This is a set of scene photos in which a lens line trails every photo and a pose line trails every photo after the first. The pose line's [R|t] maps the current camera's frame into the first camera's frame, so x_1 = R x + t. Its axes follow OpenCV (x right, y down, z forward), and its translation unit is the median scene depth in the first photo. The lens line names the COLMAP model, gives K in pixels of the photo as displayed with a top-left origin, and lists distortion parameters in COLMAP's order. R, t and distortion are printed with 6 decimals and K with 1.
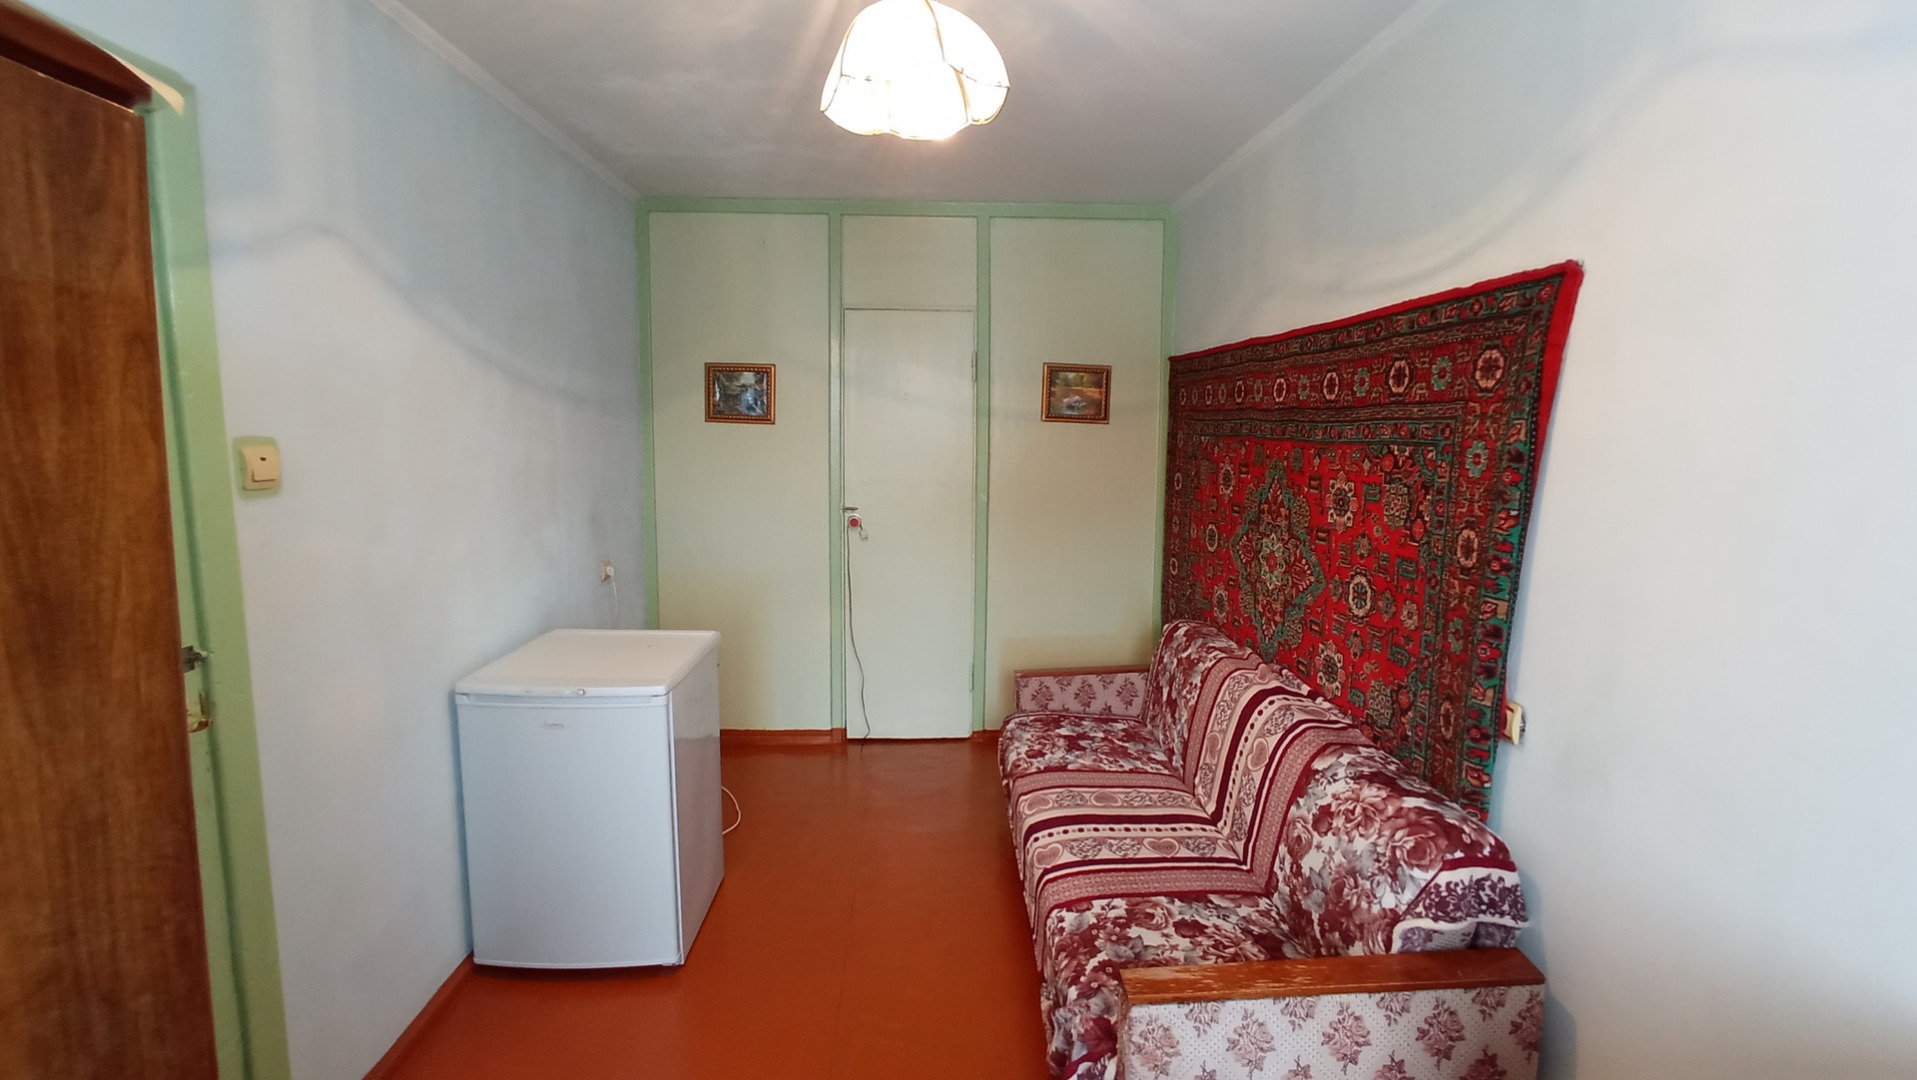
lens RADIAL K [[850.0, 0, 962.2], [0, 850.0, 537.6], [0, 0, 1]] dist [0.001777, 0.000079]
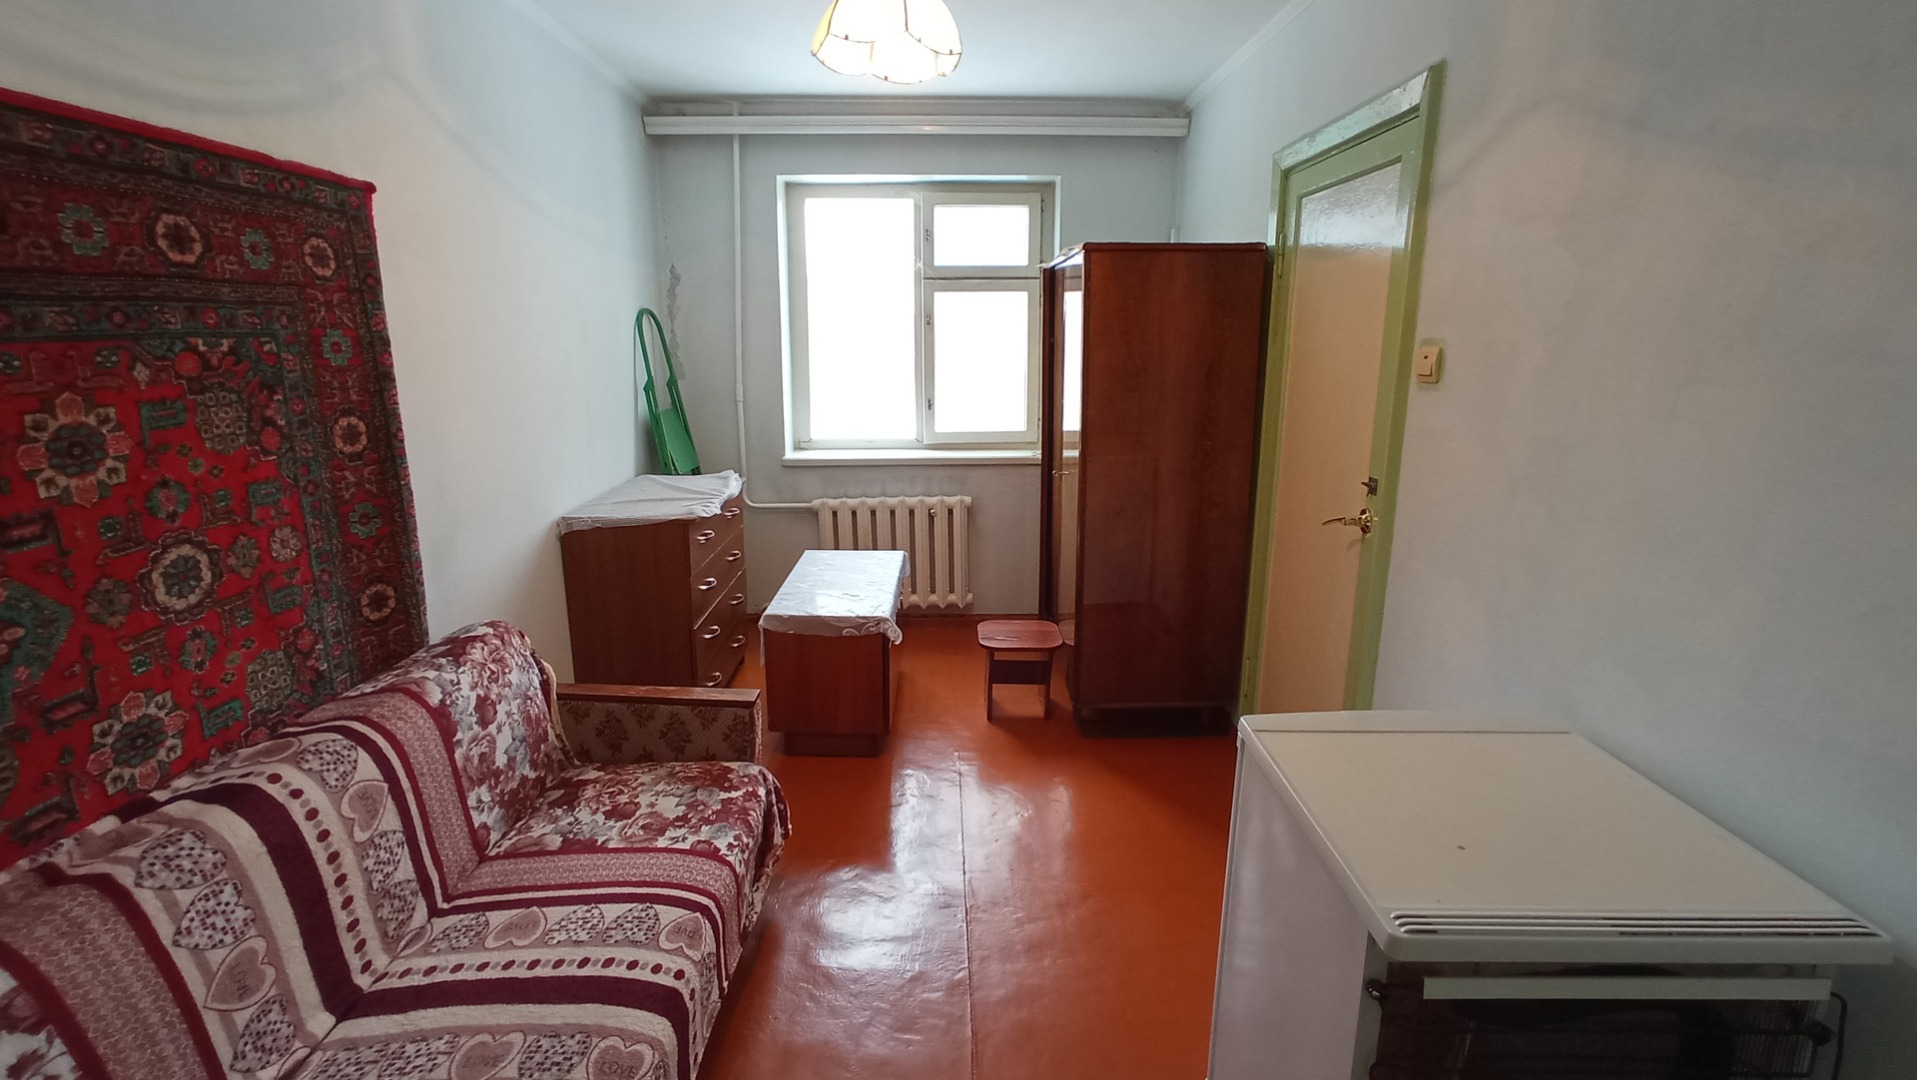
lens RADIAL K [[850.0, 0, 957.1], [0, 850.0, 541.8], [0, 0, 1]] dist [0.001777, 0.000079]
pose [[-0.999162, -0.022863, 0.033953, -0.162397], [-0.008933, 0.931272, 0.364216, -0.220846], [-0.039946, 0.363608, -0.930695, 1.746129]]
